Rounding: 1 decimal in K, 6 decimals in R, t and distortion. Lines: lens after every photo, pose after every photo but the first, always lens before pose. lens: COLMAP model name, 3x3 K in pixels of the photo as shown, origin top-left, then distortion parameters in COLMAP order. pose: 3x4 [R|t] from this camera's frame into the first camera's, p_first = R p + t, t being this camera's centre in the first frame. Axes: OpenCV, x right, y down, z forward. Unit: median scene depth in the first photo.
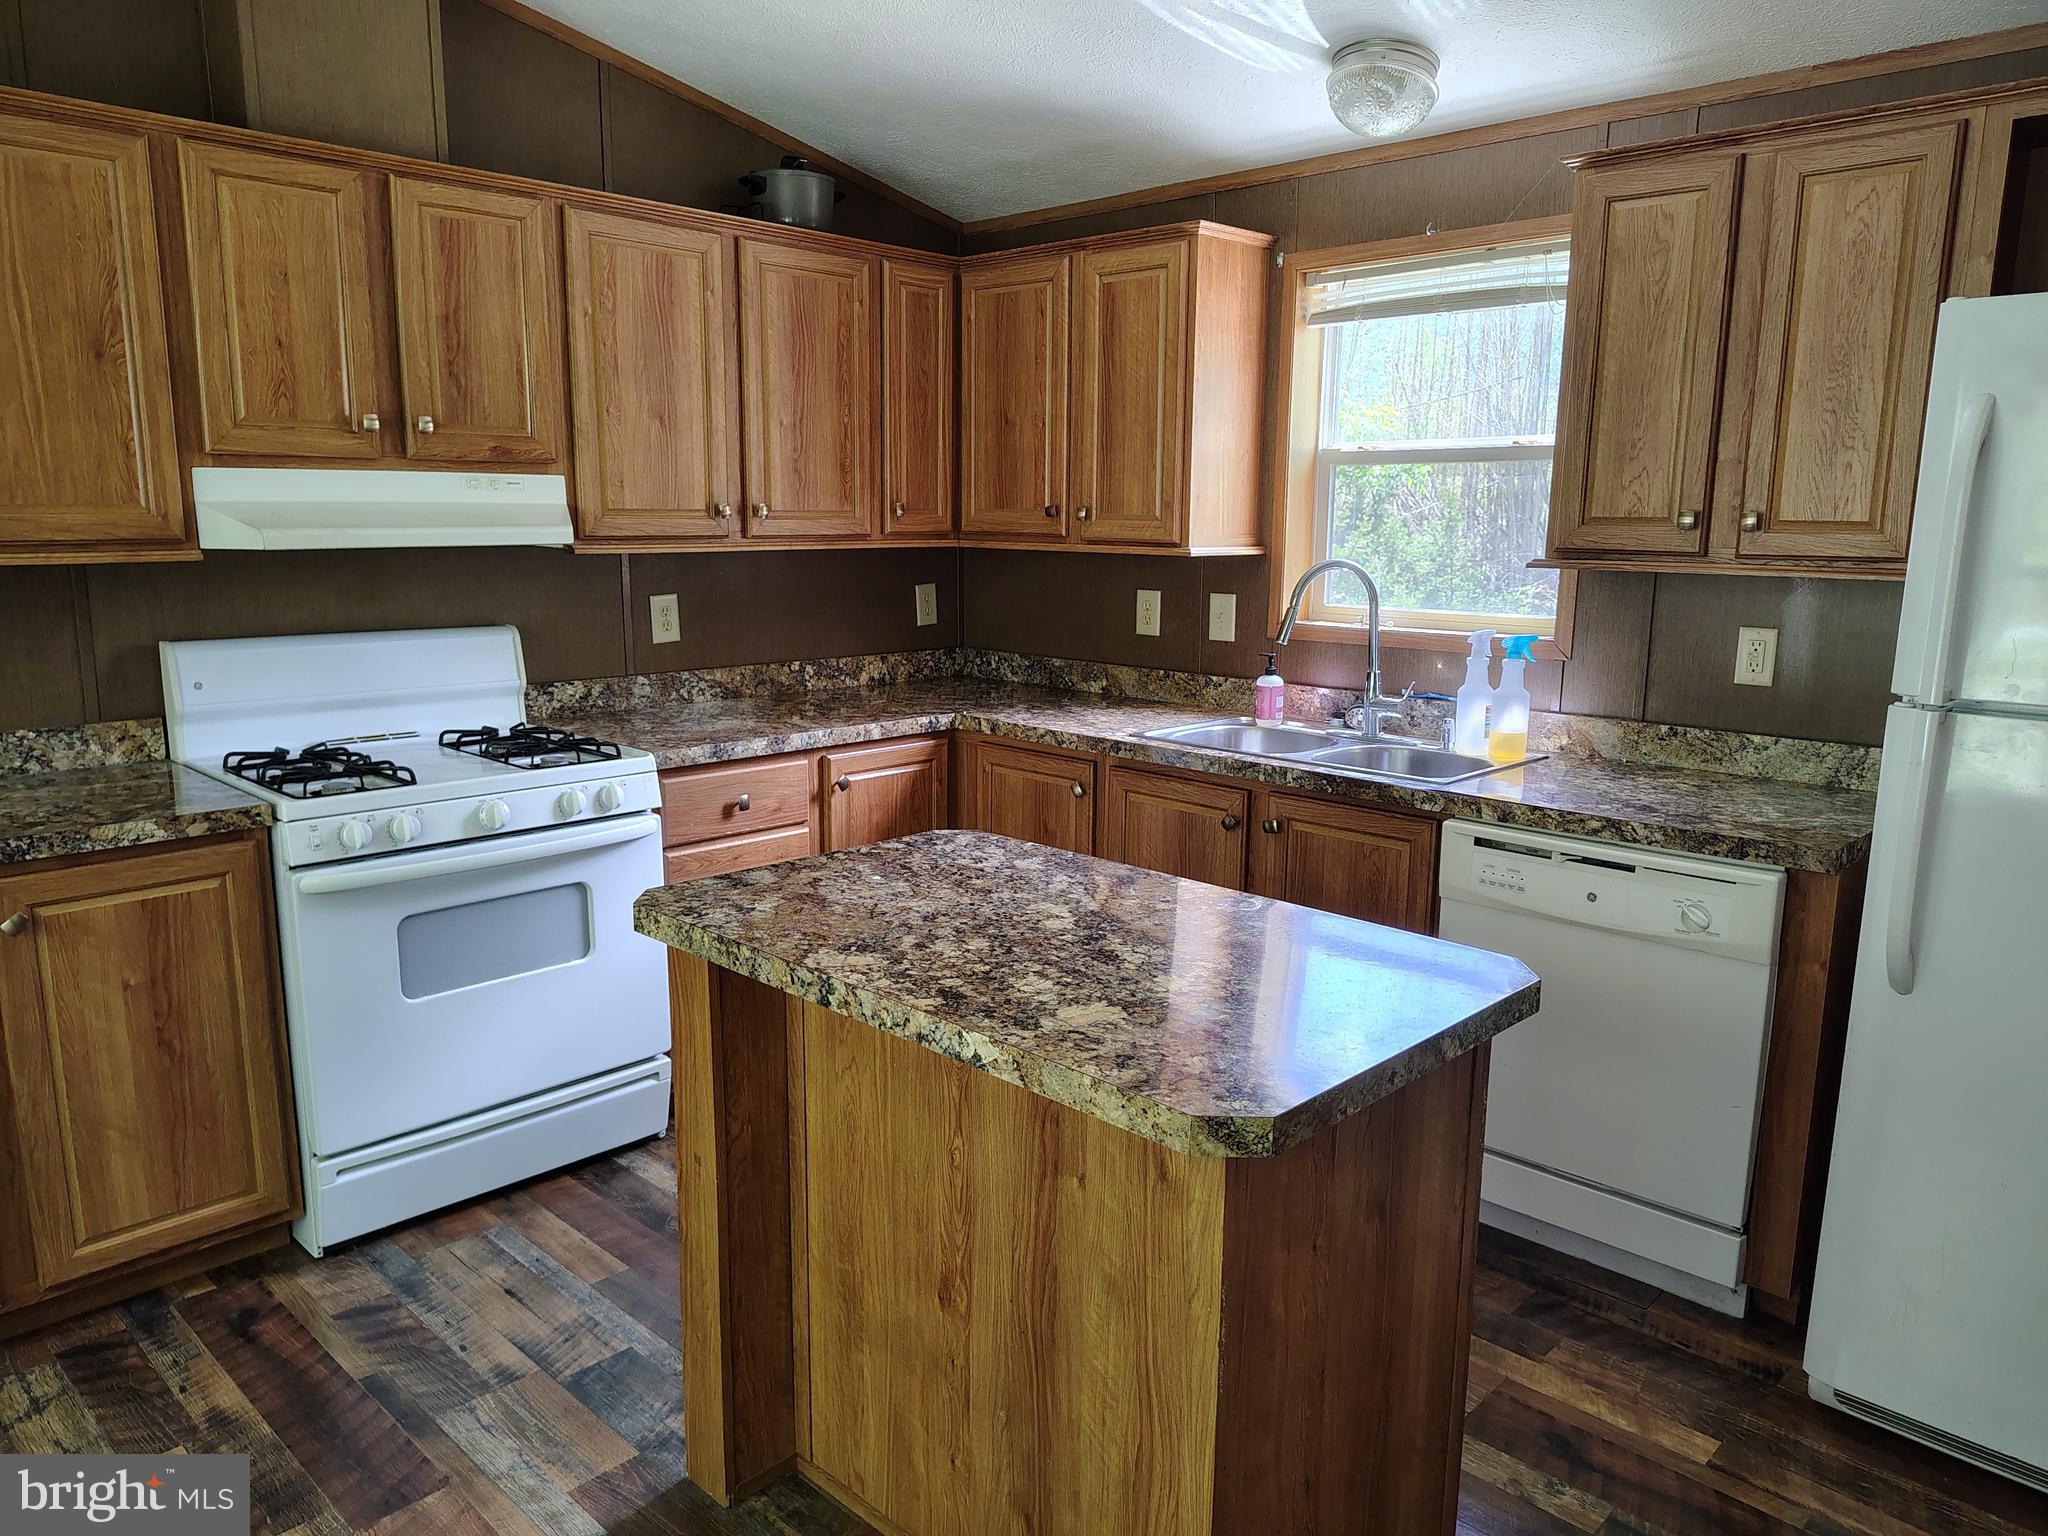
lens RADIAL K [[1429.4, 0, 1011.7], [0, 1429.4, 776.6], [0, 0, 1]] dist [0.029925, -0.037405]
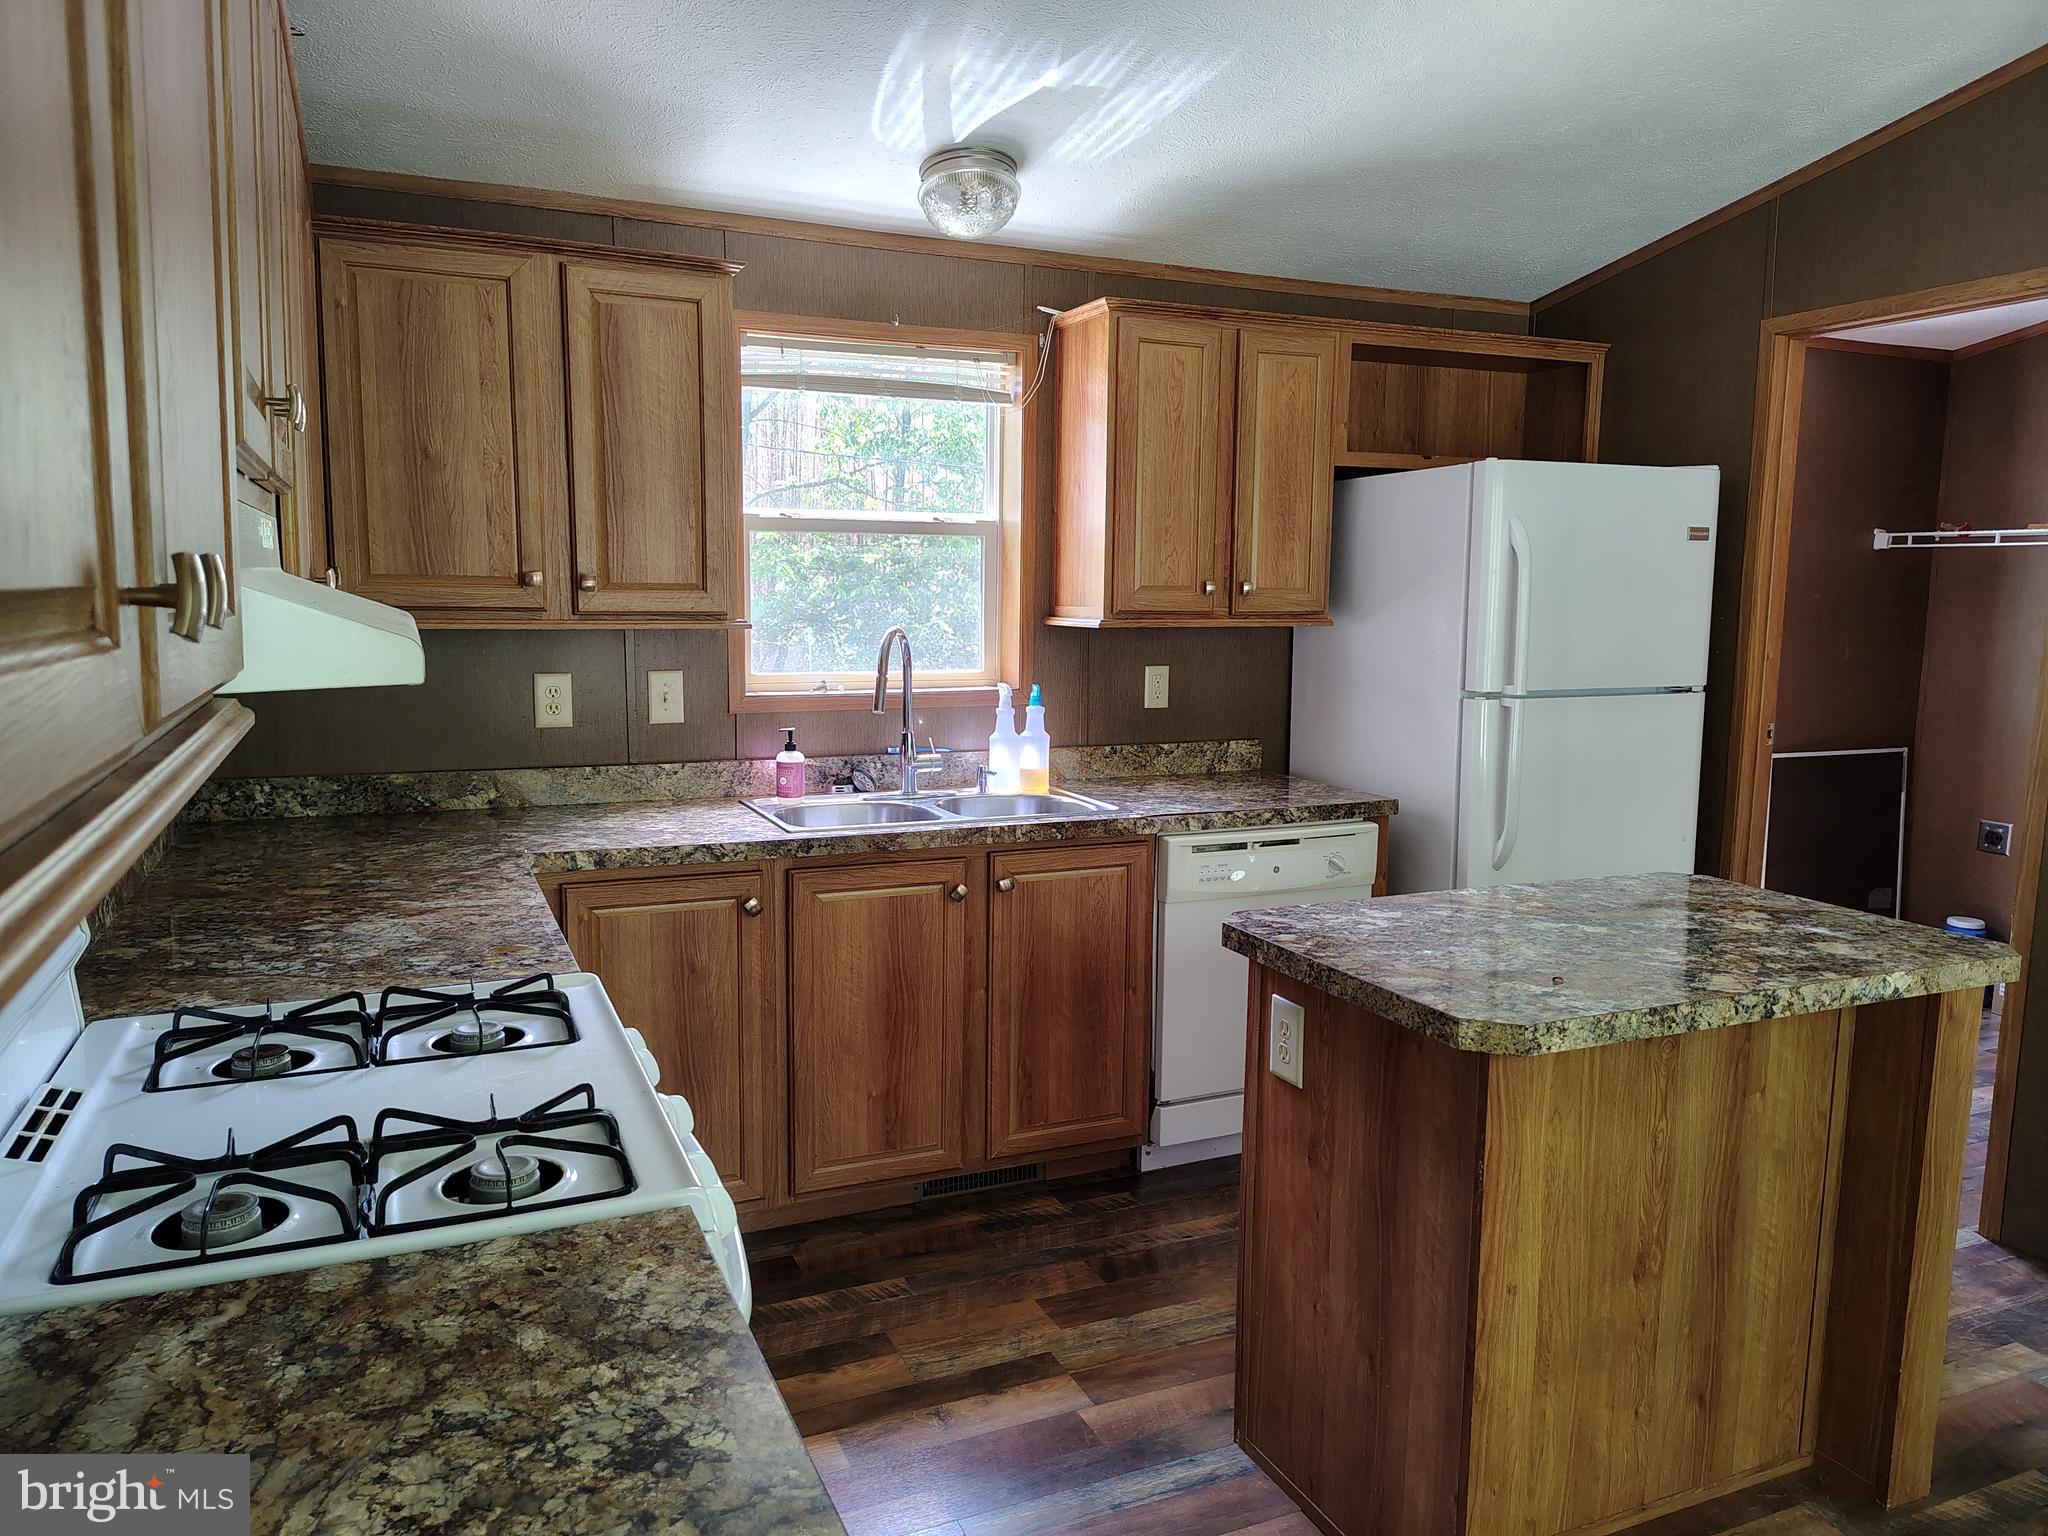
lens RADIAL K [[1429.4, 0, 1010.9], [0, 1429.4, 765.0], [0, 0, 1]] dist [0.029925, -0.037405]
pose [[0.363672, -0.121808, 0.923529, -0.897886], [0.165348, 0.984112, 0.064687, -0.137719], [-0.916735, 0.129179, 0.378034, 0.710387]]
